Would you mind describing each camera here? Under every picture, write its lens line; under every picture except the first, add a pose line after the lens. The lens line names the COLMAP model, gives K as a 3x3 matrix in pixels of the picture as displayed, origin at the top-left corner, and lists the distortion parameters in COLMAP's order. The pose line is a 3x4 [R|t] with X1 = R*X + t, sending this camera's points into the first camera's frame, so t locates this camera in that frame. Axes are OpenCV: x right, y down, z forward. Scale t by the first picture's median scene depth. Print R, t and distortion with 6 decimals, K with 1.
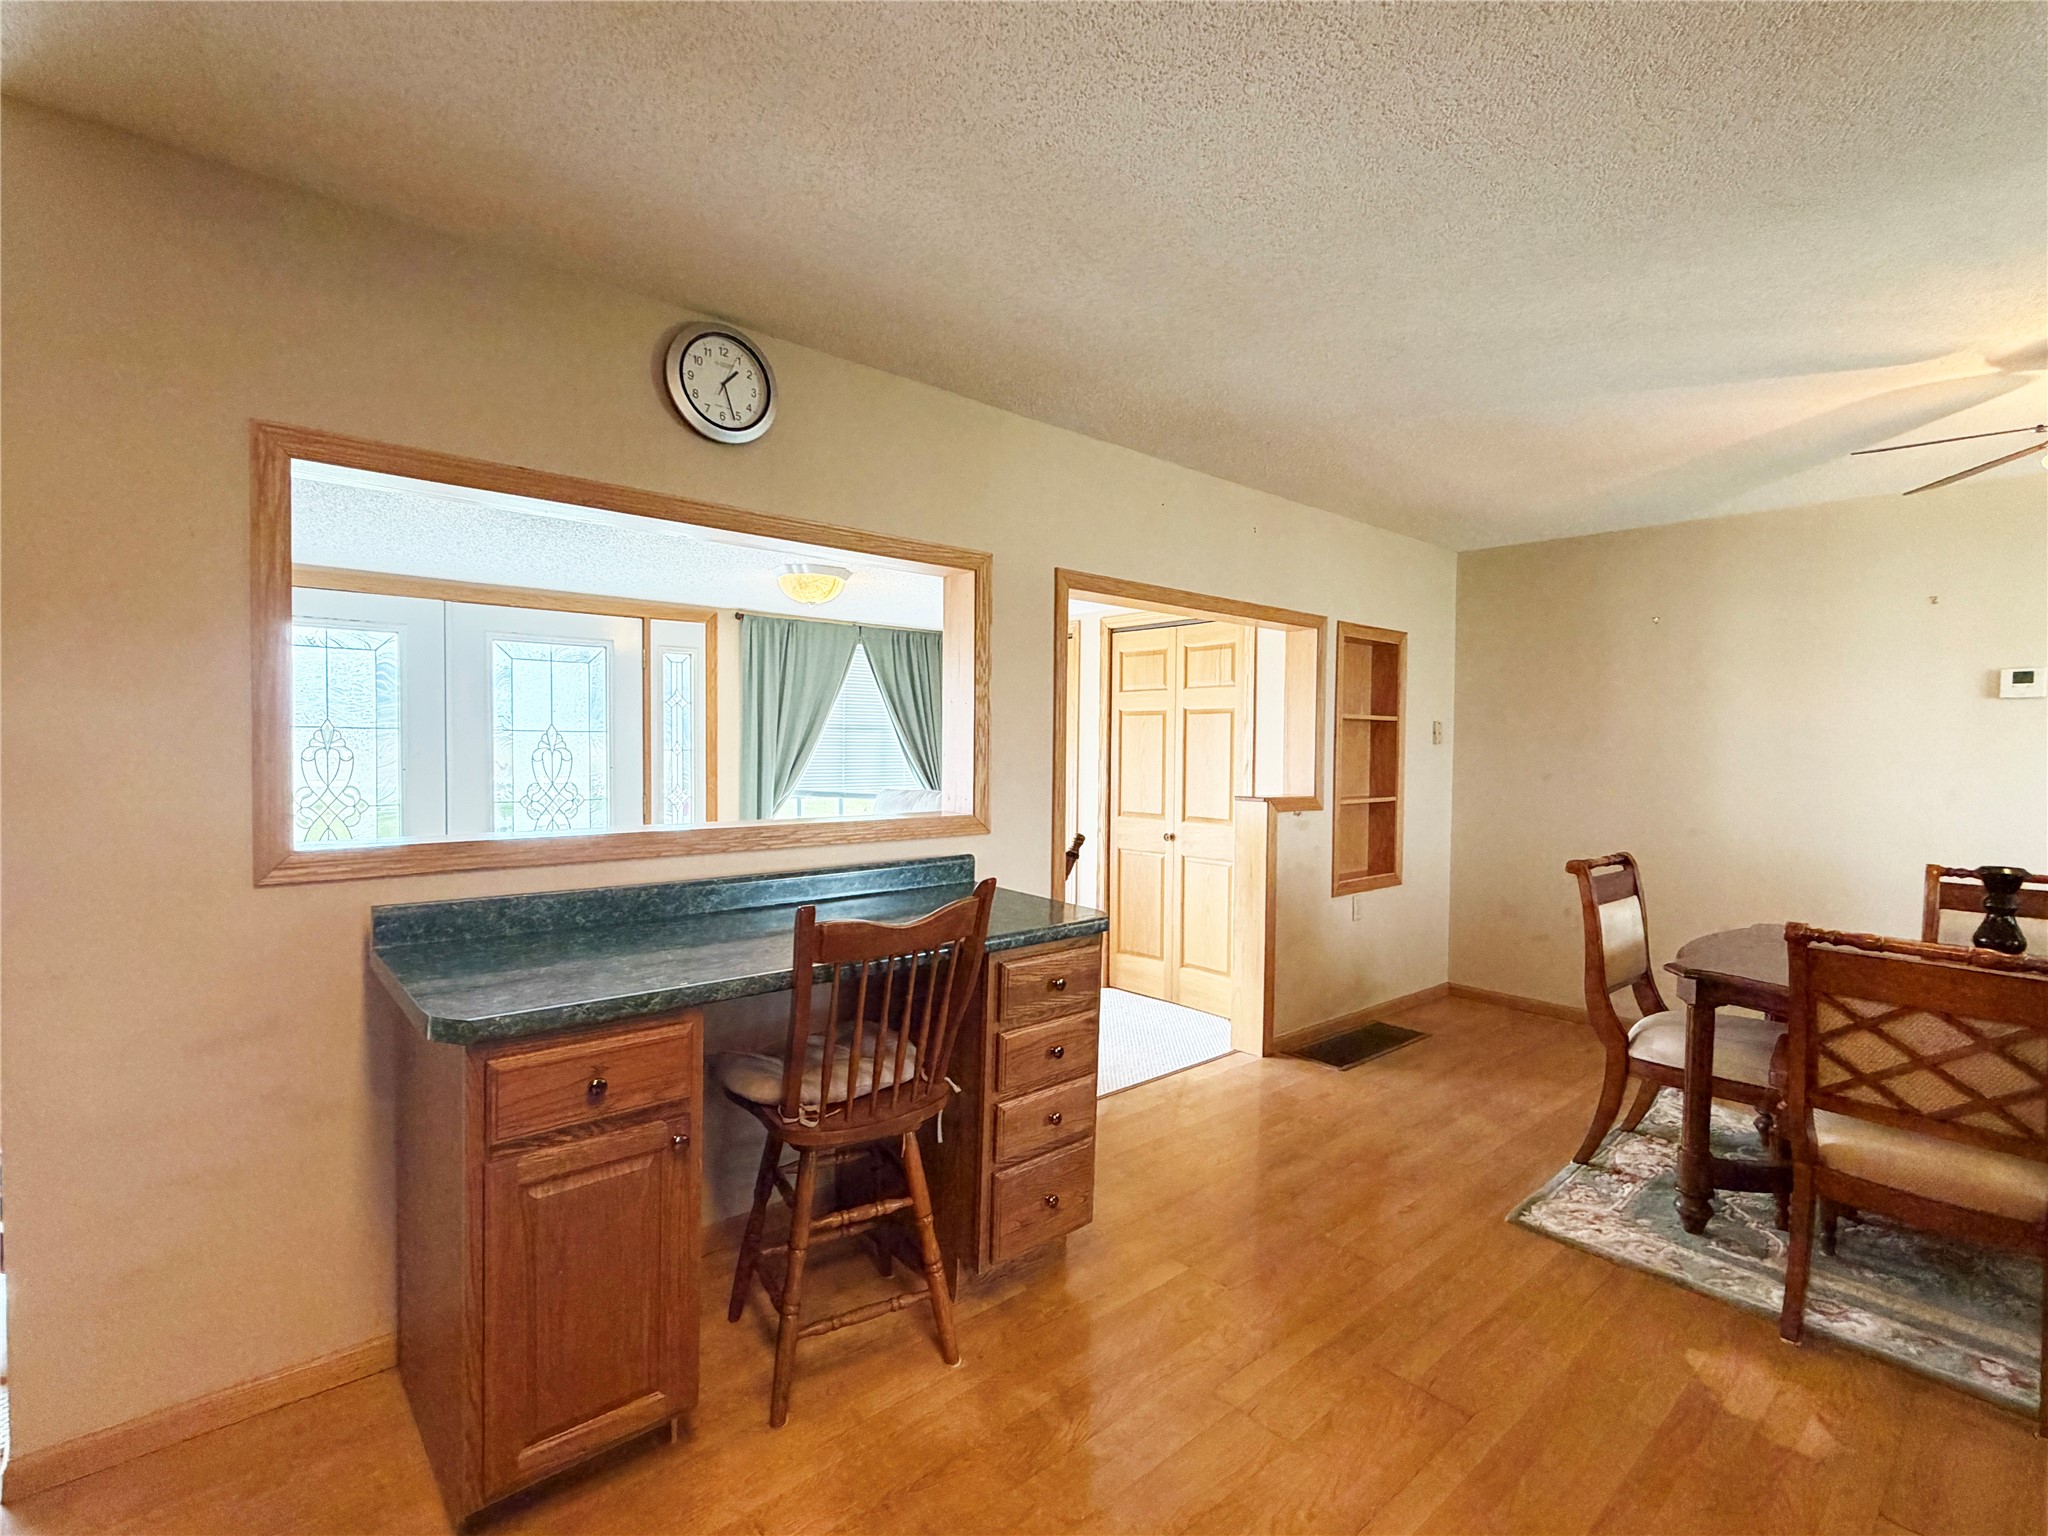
lens RADIAL K [[954.2, 0, 1031.9], [0, 954.2, 771.8], [0, 0, 1]] dist [-0.000040, -0.000035]
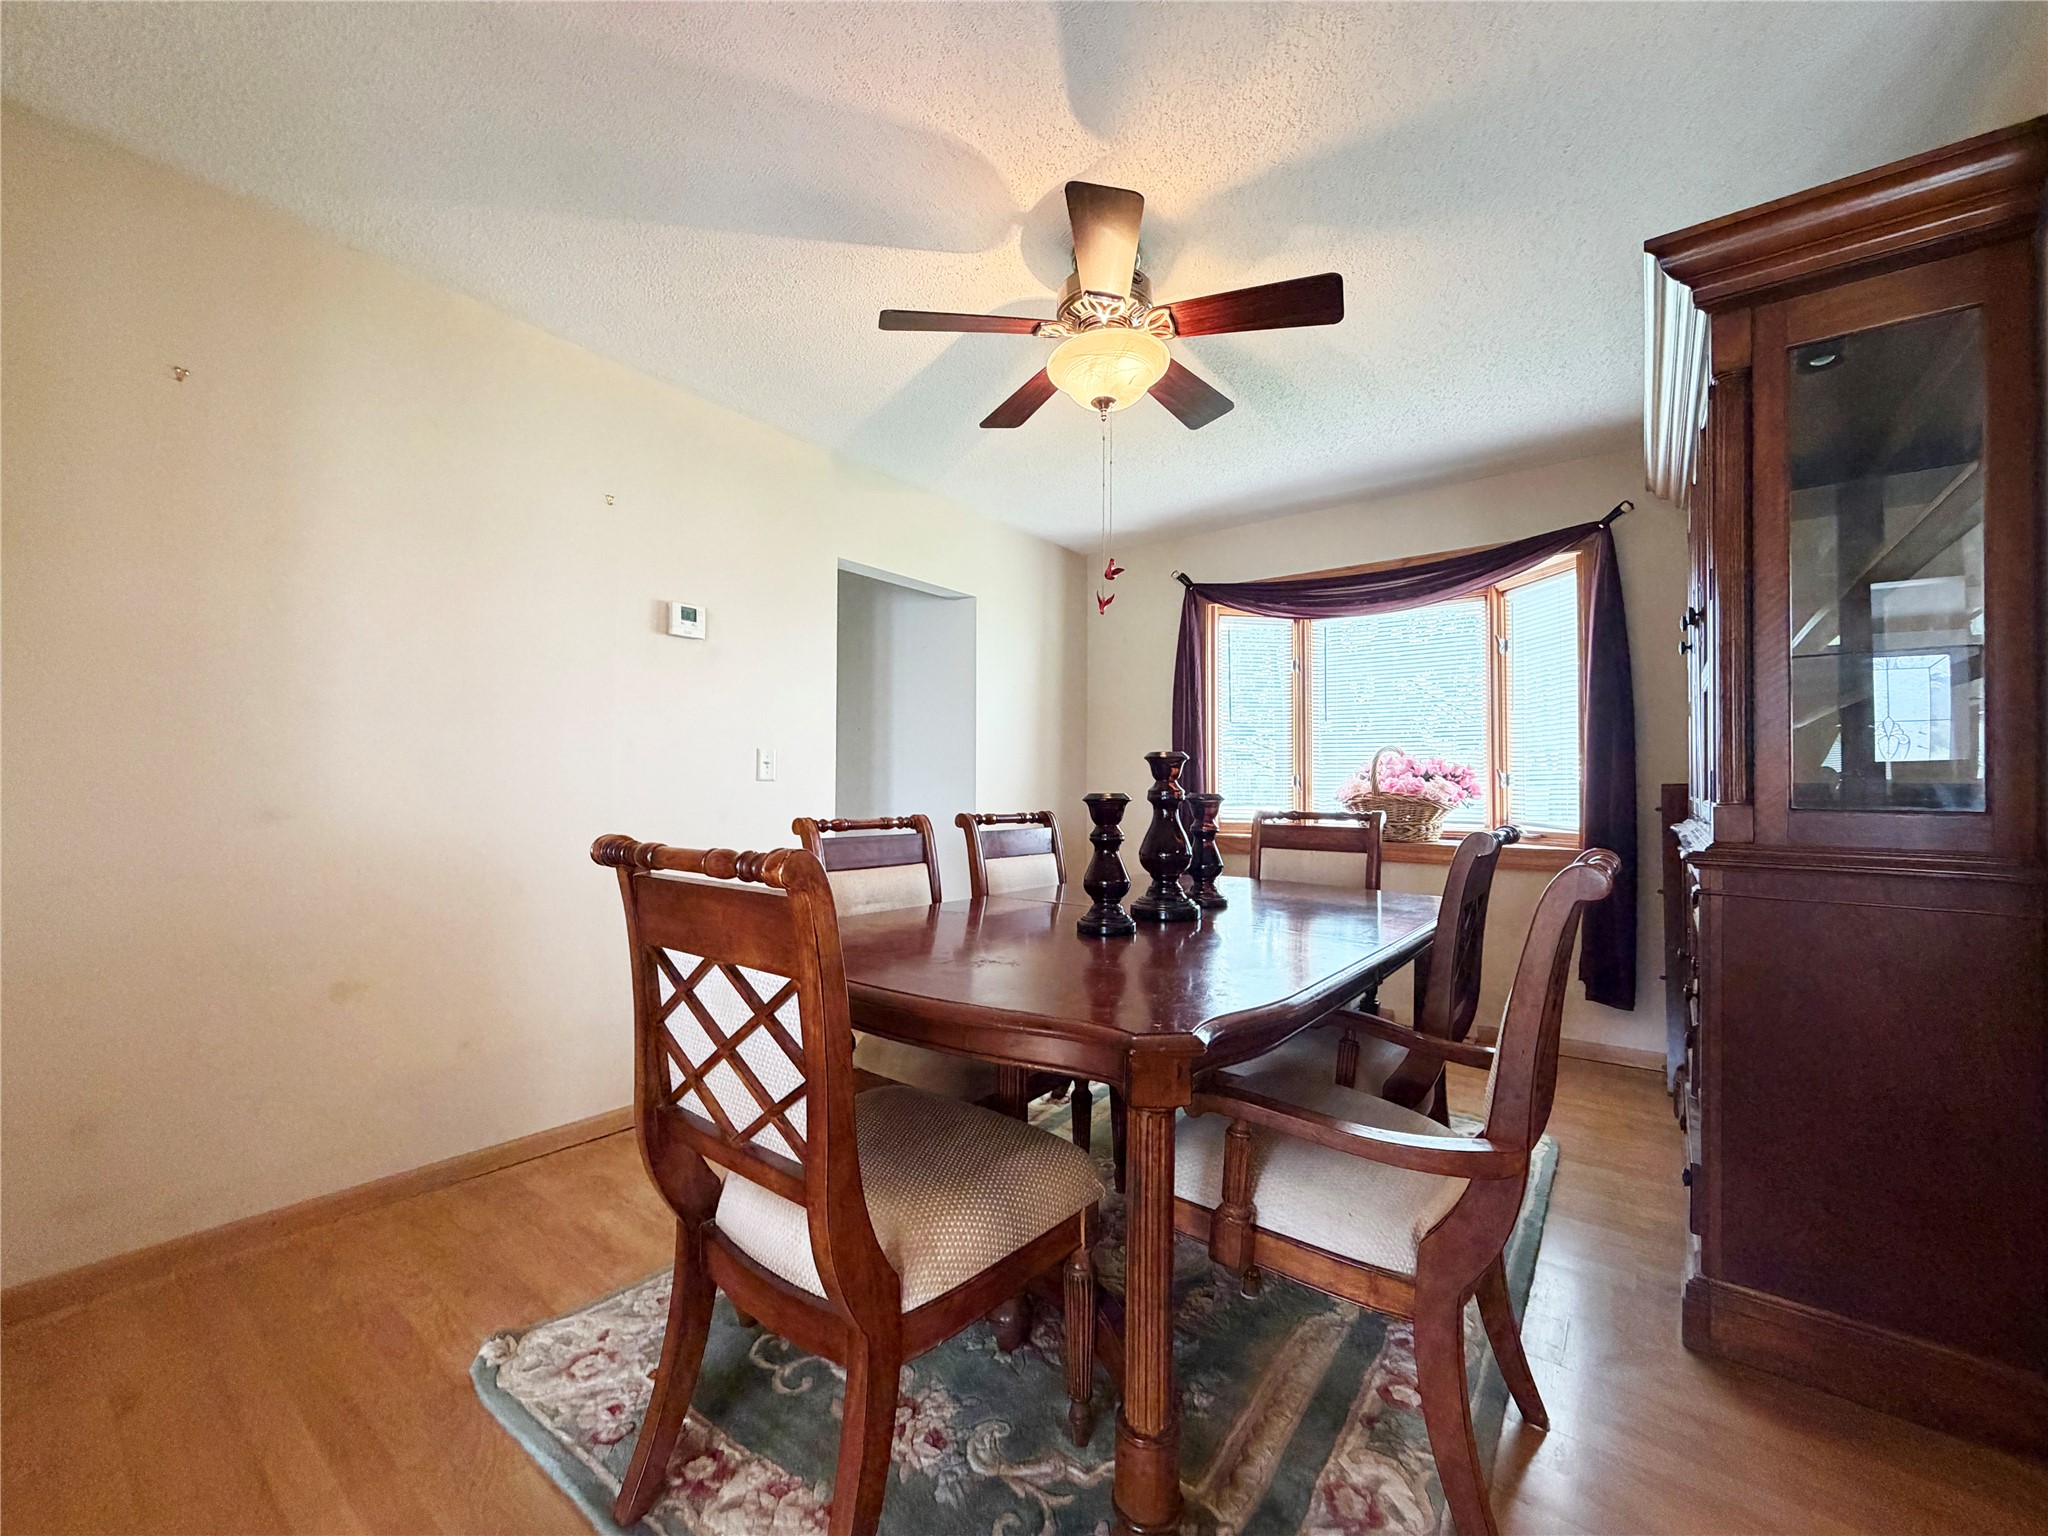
lens RADIAL K [[814.5, 0, 1021.4], [0, 814.5, 768.1], [0, 0, 1]] dist [-0.001248, 0.000466]
pose [[-0.192407, 0.019746, 0.981117, 0.249339], [0.017543, 0.999707, -0.016680, 0.068982], [-0.981158, 0.014002, -0.192697, 0.912146]]
